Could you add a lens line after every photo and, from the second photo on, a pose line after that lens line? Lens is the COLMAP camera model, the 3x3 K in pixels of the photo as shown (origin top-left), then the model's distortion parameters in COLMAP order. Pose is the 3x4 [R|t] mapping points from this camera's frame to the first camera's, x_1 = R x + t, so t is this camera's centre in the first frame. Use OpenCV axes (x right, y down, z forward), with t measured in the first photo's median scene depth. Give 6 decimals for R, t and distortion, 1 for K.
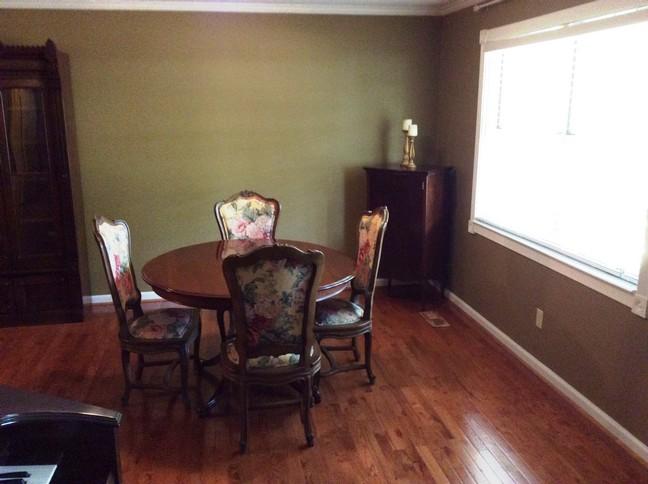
lens RADIAL K [[596.8, 0, 324.0], [0, 596.8, 242.0], [0, 0, 1]] dist [0.001649, 0.001442]
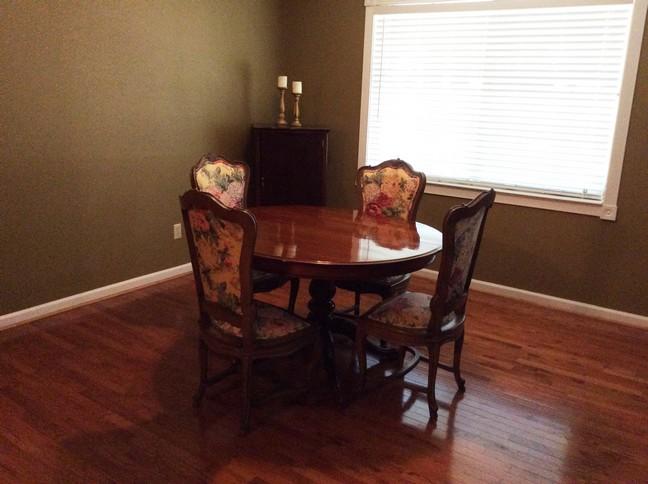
lens RADIAL K [[604.2, 0, 324.0], [0, 604.2, 242.0], [0, 0, 1]] dist [0.002032, -0.000150]
pose [[0.707457, -0.146191, 0.691471, -0.617281], [0.119194, 0.989038, 0.087154, -0.019675], [-0.696633, 0.020762, 0.717128, 0.298365]]
